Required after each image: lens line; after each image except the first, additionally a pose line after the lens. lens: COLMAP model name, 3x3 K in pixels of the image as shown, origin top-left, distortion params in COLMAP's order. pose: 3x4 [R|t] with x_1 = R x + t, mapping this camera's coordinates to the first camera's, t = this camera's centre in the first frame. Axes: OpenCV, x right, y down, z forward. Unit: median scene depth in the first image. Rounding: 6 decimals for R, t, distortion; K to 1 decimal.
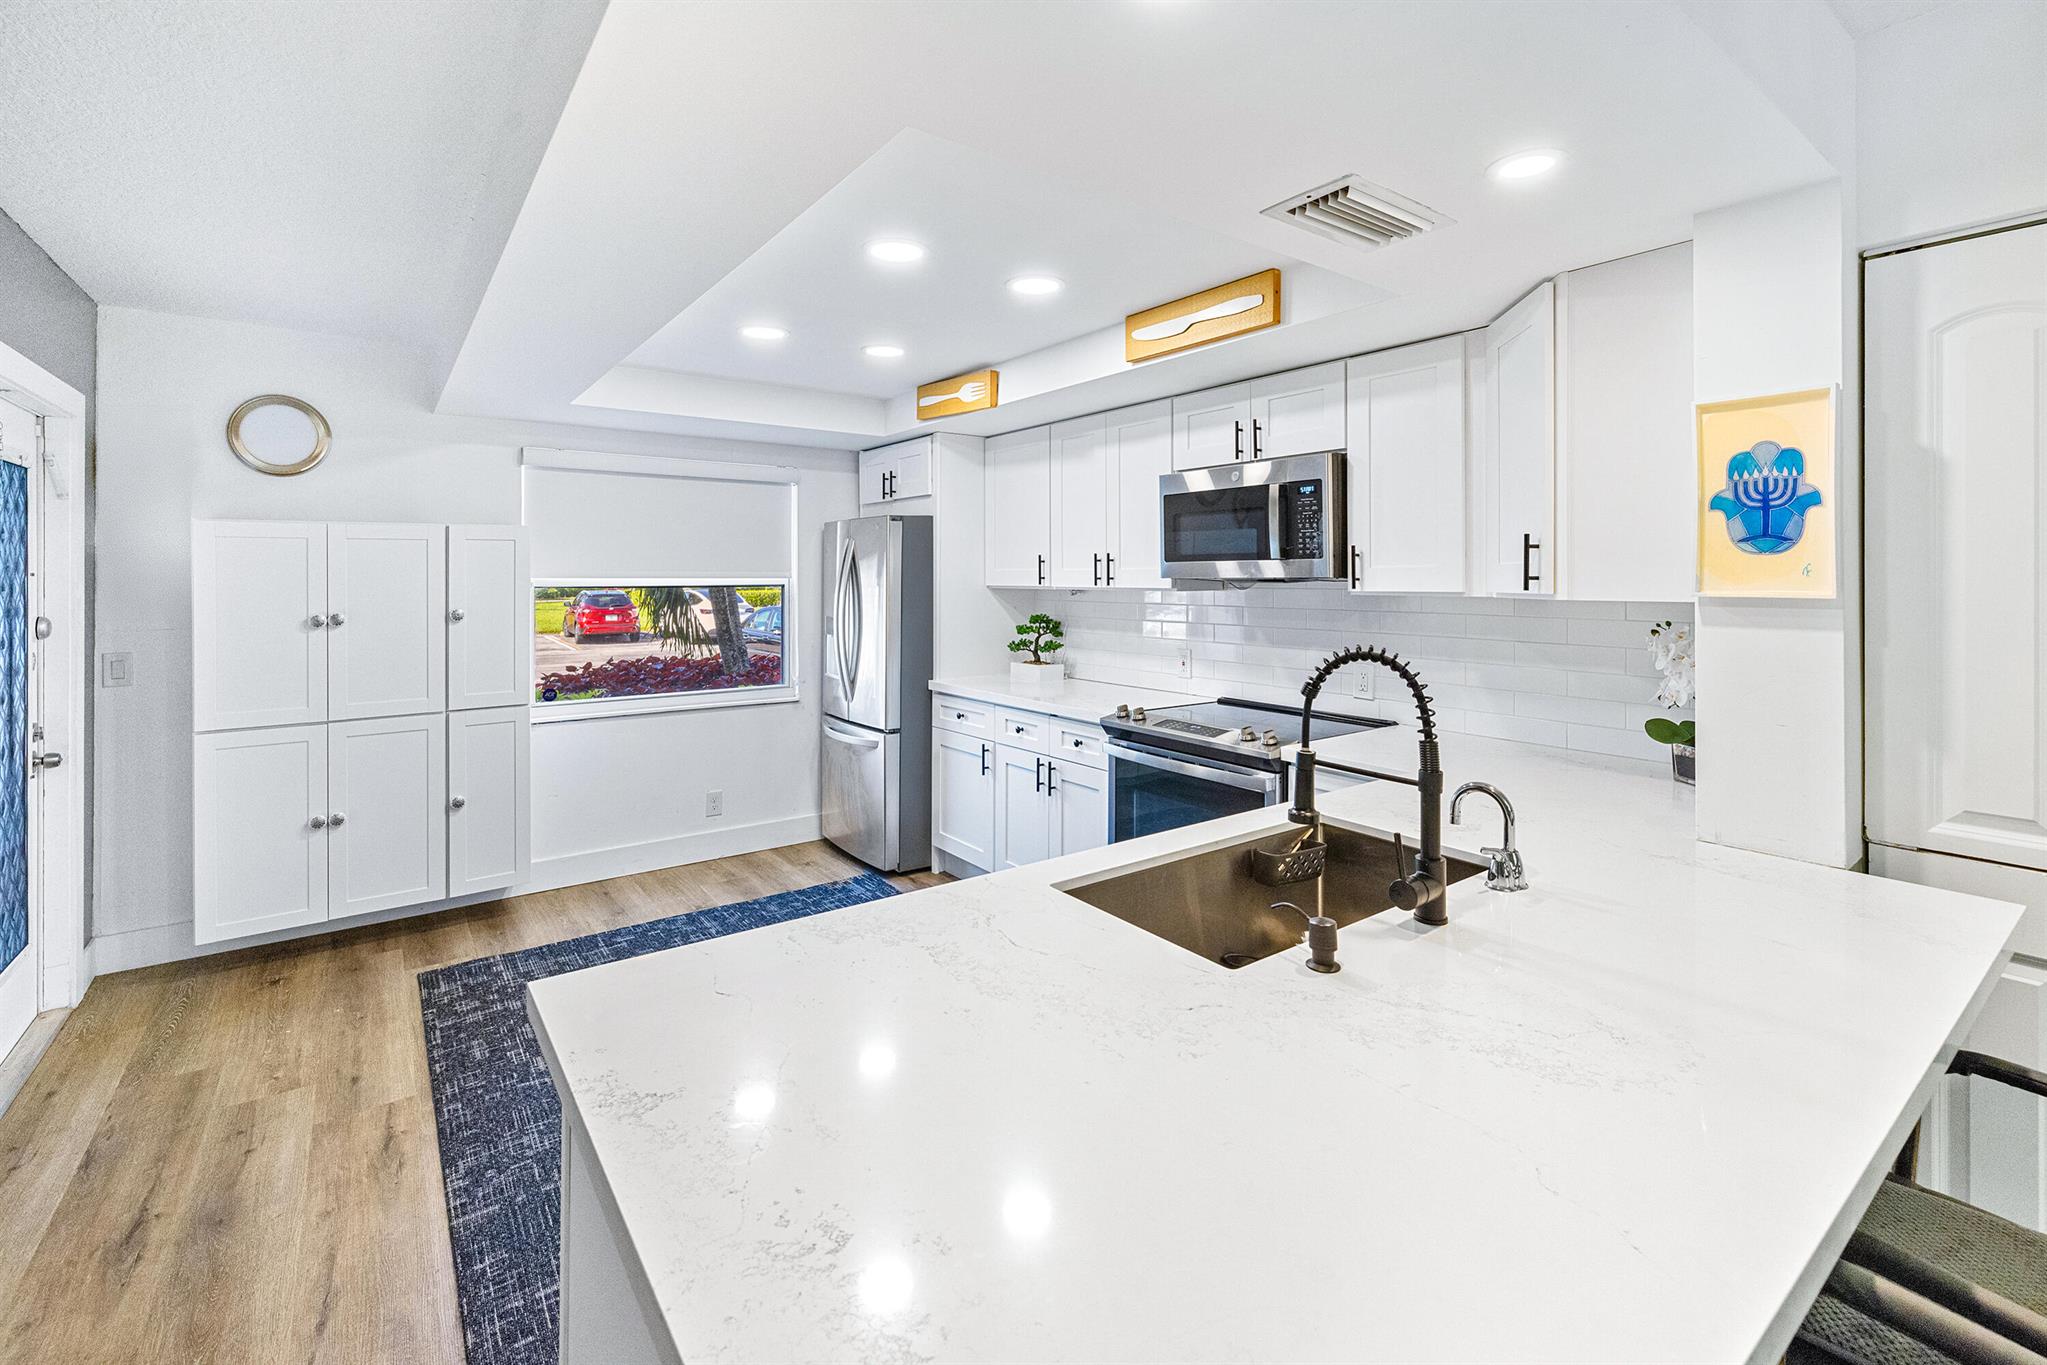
lens RADIAL K [[882.3, 0, 1023.9], [0, 882.3, 569.8], [0, 0, 1]] dist [-0.005534, 0.001870]
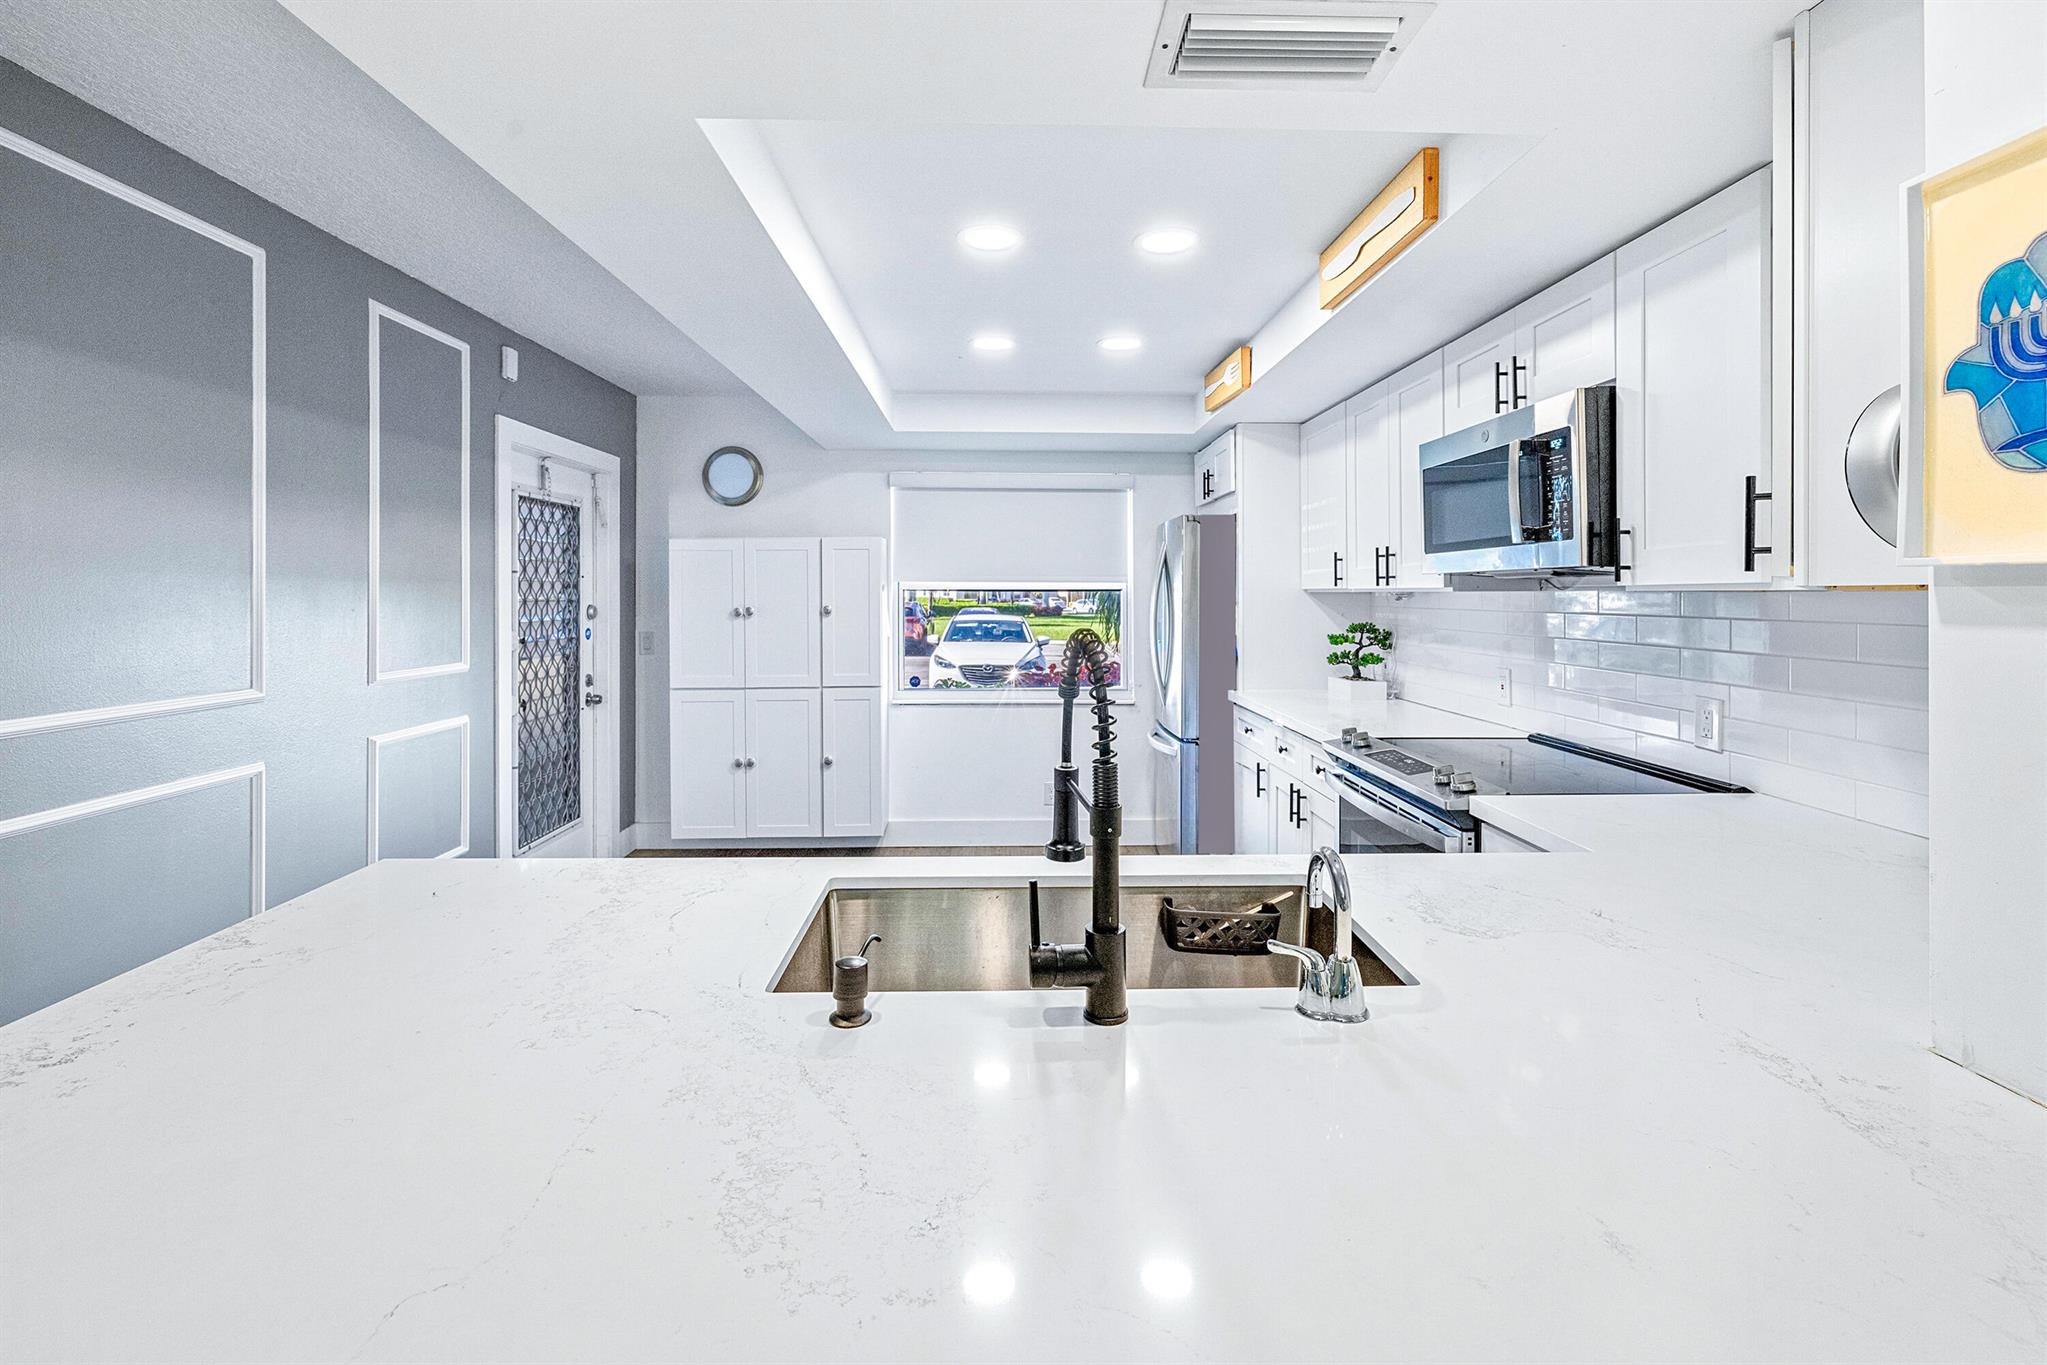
lens RADIAL K [[882.3, 0, 1037.3], [0, 882.3, 582.6], [0, 0, 1]] dist [-0.005534, 0.001870]
pose [[0.824832, -0.004704, -0.565358, 0.321399], [0.002037, 0.999984, -0.005347, 0.020906], [0.565374, 0.003259, 0.824828, 0.151170]]
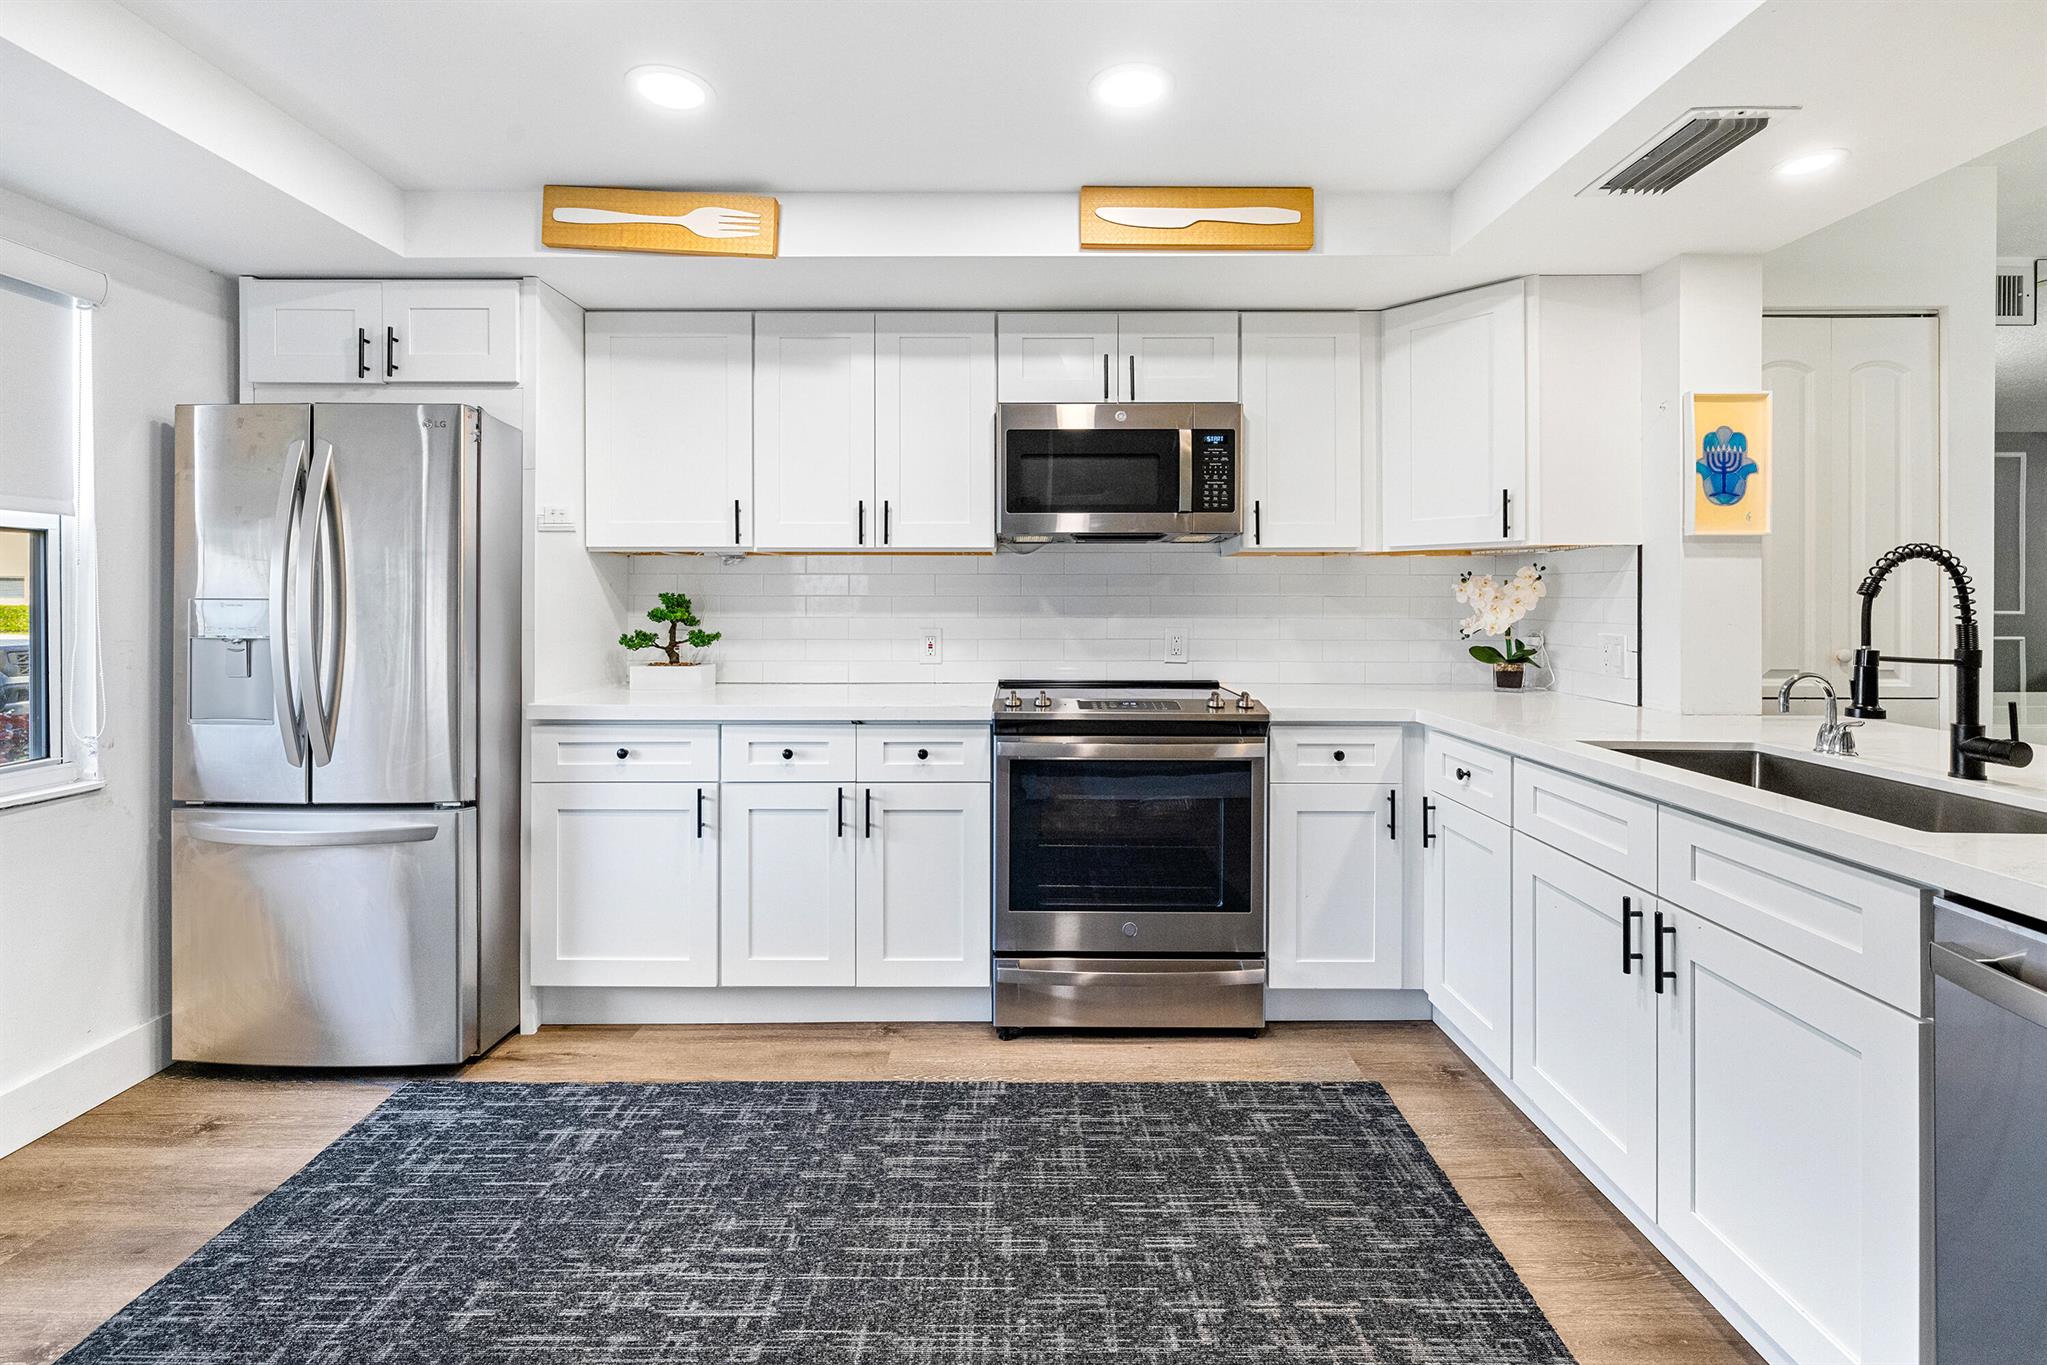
lens RADIAL K [[882.3, 0, 1016.3], [0, 882.3, 596.2], [0, 0, 1]] dist [-0.005534, 0.001870]
pose [[0.603891, 0.001173, 0.797066, -0.477806], [-0.007922, 0.999958, 0.004530, 0.063972], [-0.797027, -0.009050, 0.603875, 0.510991]]
